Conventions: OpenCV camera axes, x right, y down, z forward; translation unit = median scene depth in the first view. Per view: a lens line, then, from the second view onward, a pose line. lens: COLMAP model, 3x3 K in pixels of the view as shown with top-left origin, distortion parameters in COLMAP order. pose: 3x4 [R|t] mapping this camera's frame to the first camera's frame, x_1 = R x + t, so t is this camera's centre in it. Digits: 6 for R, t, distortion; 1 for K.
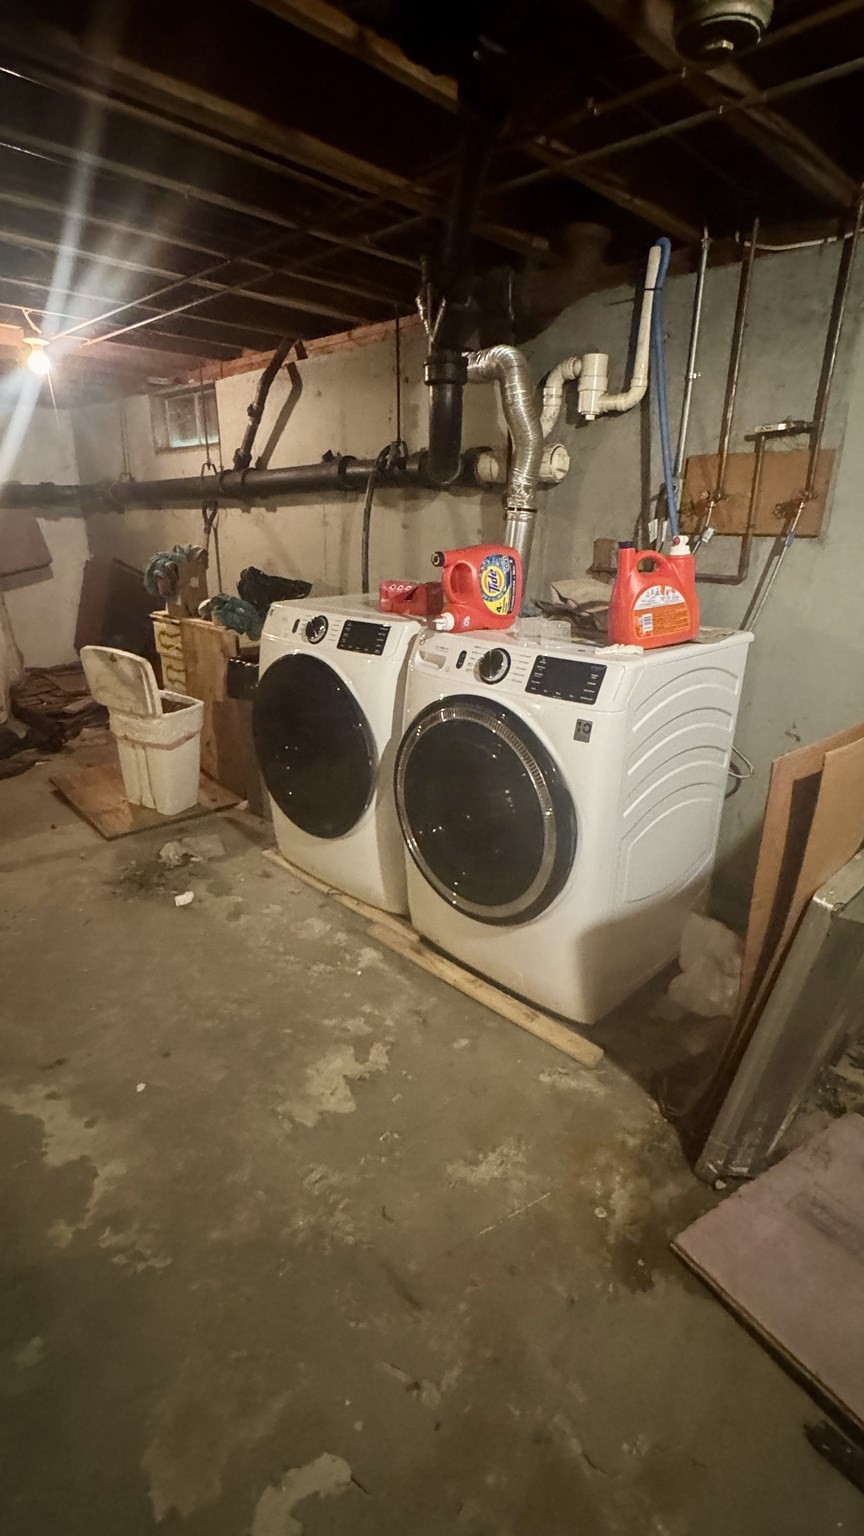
lens RADIAL K [[725.9, 0, 431.6], [0, 725.9, 762.5], [0, 0, 1]] dist [-0.002415, -0.000102]
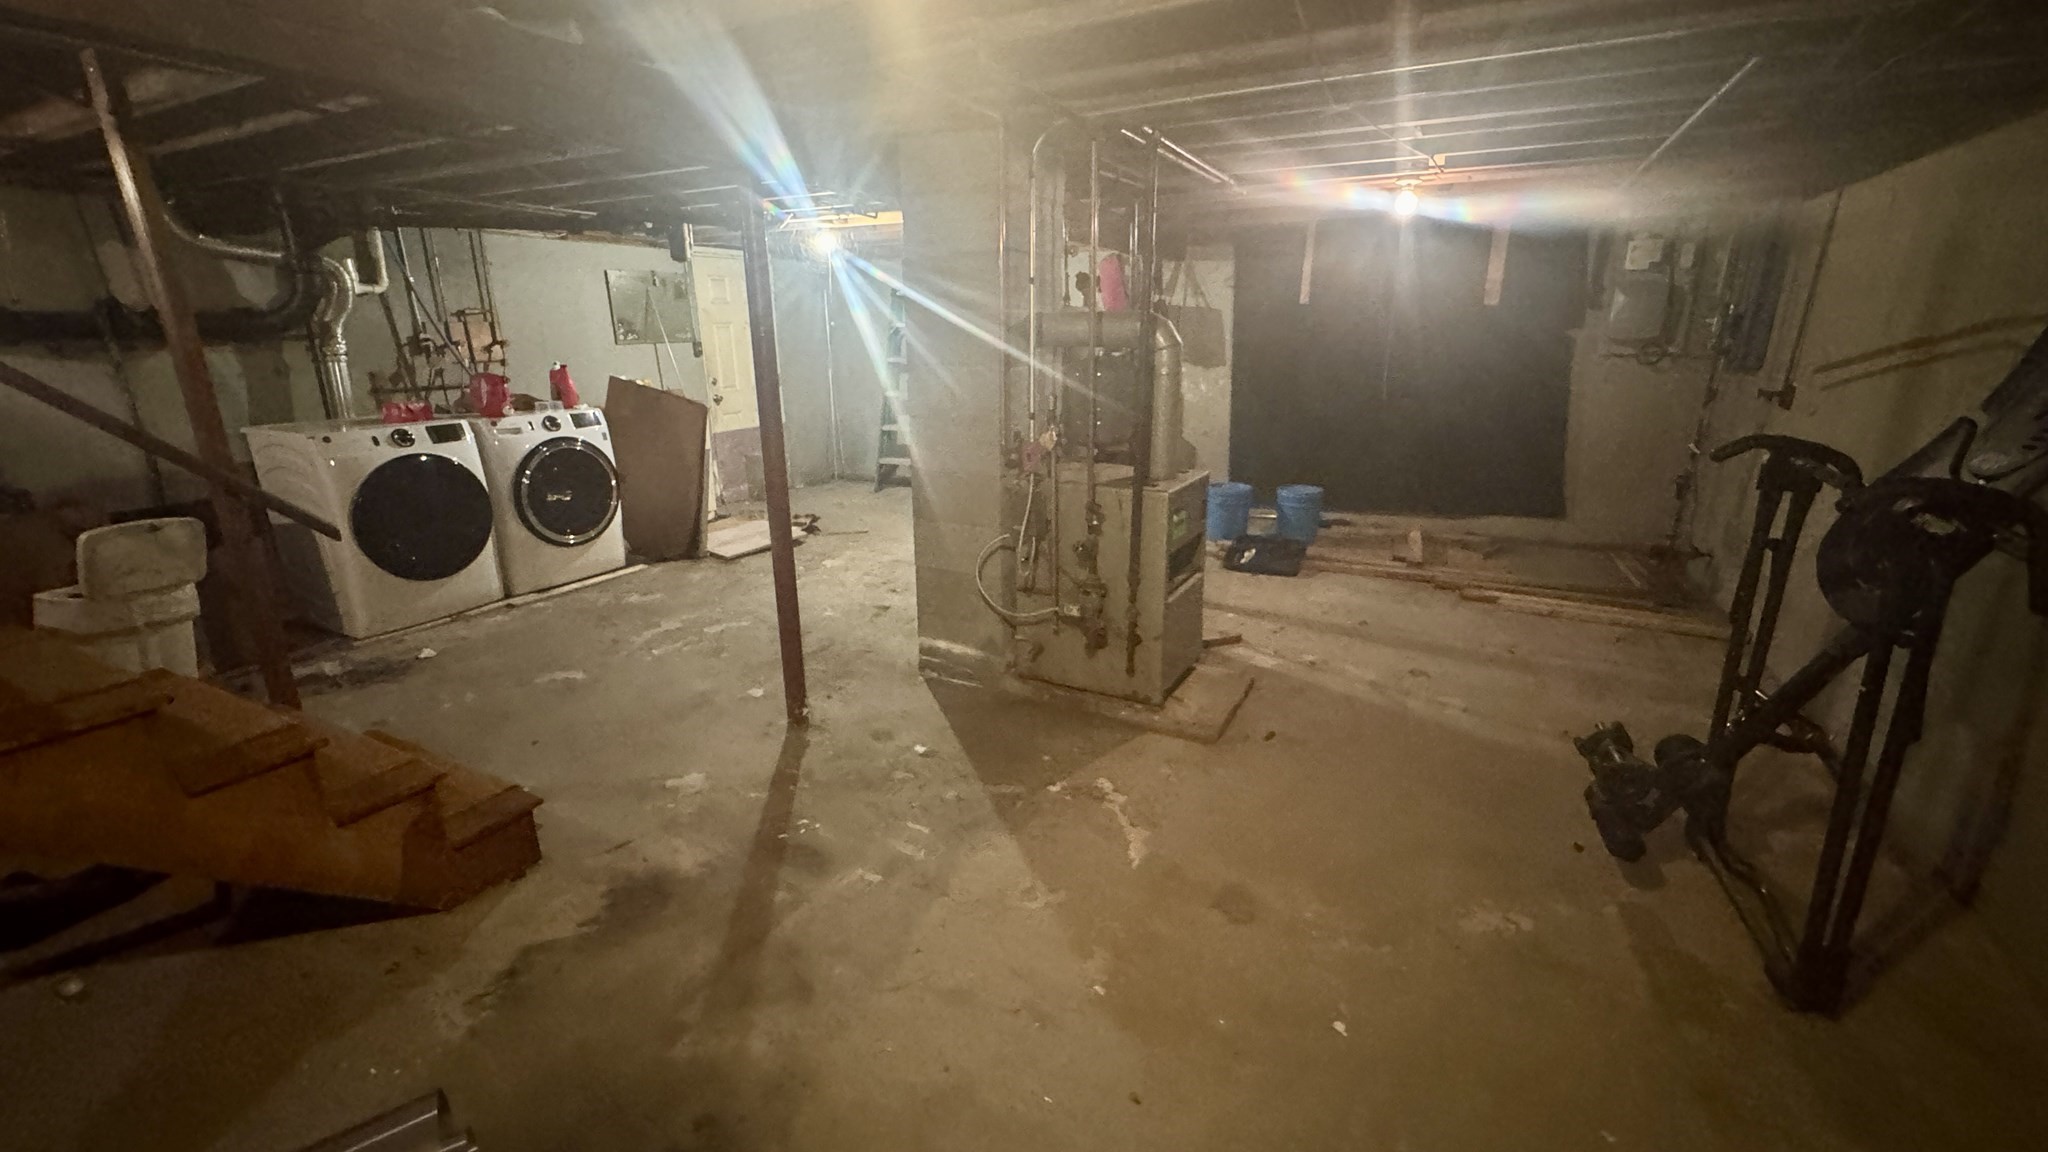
lens RADIAL K [[822.8, 0, 1027.3], [0, 822.8, 570.3], [0, 0, 1]] dist [-0.002269, 0.000684]
pose [[-0.298606, -0.275980, 0.913602, -1.653649], [0.311291, 0.876759, 0.366595, -0.125366], [-0.902182, 0.393863, -0.175896, 0.188677]]
